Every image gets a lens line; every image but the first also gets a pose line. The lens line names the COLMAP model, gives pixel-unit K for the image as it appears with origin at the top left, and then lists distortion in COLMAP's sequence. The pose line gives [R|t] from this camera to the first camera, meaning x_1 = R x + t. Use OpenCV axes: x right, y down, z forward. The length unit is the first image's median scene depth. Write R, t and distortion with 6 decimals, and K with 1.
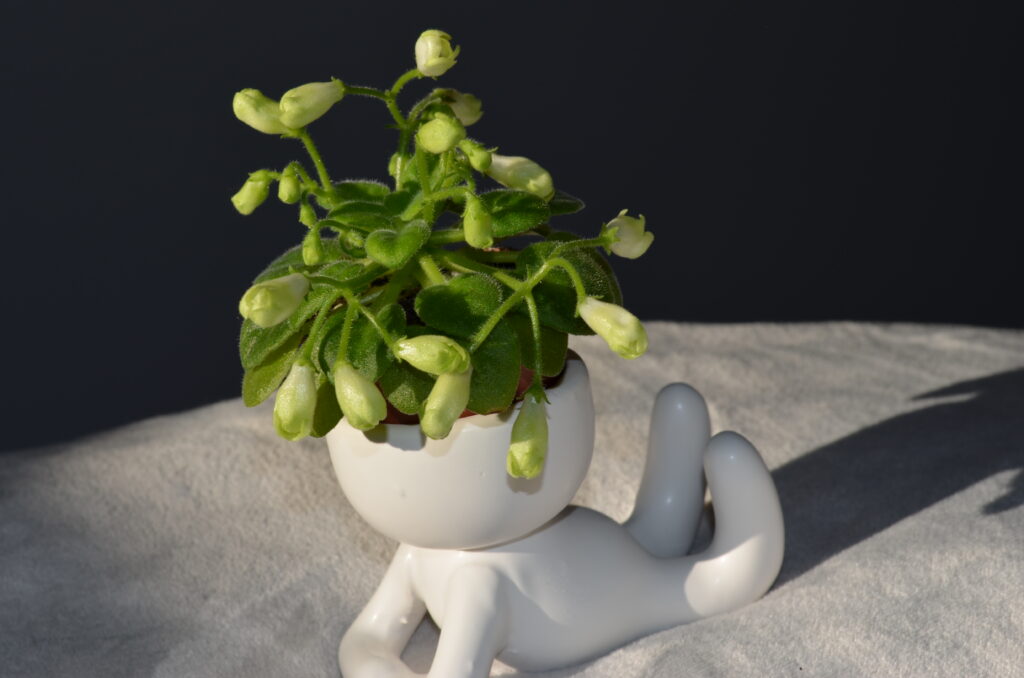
lens RADIAL K [[2017.5, 0, 514.5], [0, 2017.5, 332.4], [0, 0, 1]] dist [-0.104537, 0.000000]
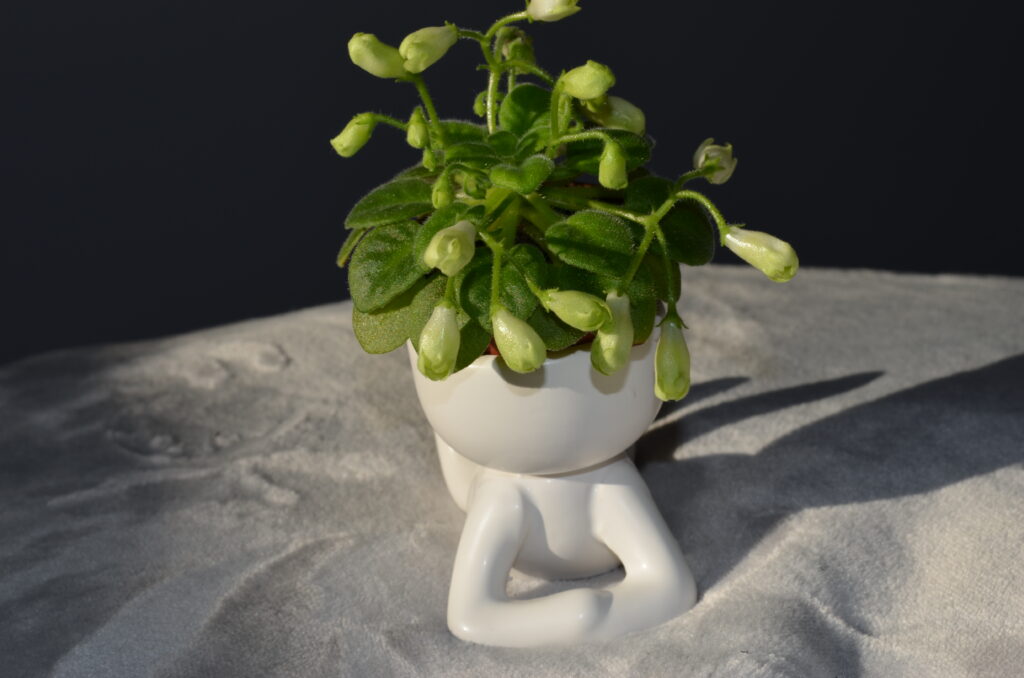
lens RADIAL K [[2017.5, 0, 511.1], [0, 2017.5, 341.1], [0, 0, 1]] dist [-0.104537, 0.000000]
pose [[0.960447, -0.049335, 0.274057, -0.347868], [0.028011, 0.996305, 0.081188, -0.047889], [-0.277050, -0.070300, 0.958280, 0.004431]]
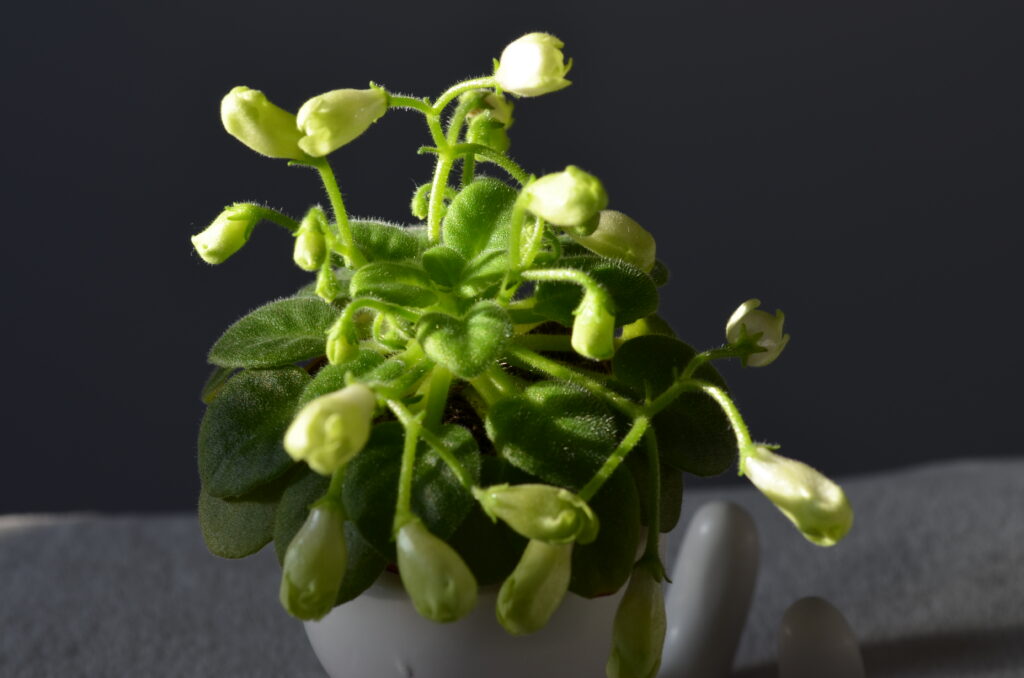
lens RADIAL K [[2049.3, 0, 513.4], [0, 2049.3, 332.1], [0, 0, 1]] dist [-0.022096, 0.000000]
pose [[0.969058, 0.049665, 0.241785, -0.209611], [-0.070309, 0.994509, 0.077513, -0.100210], [-0.236608, -0.092115, 0.967229, 0.307127]]
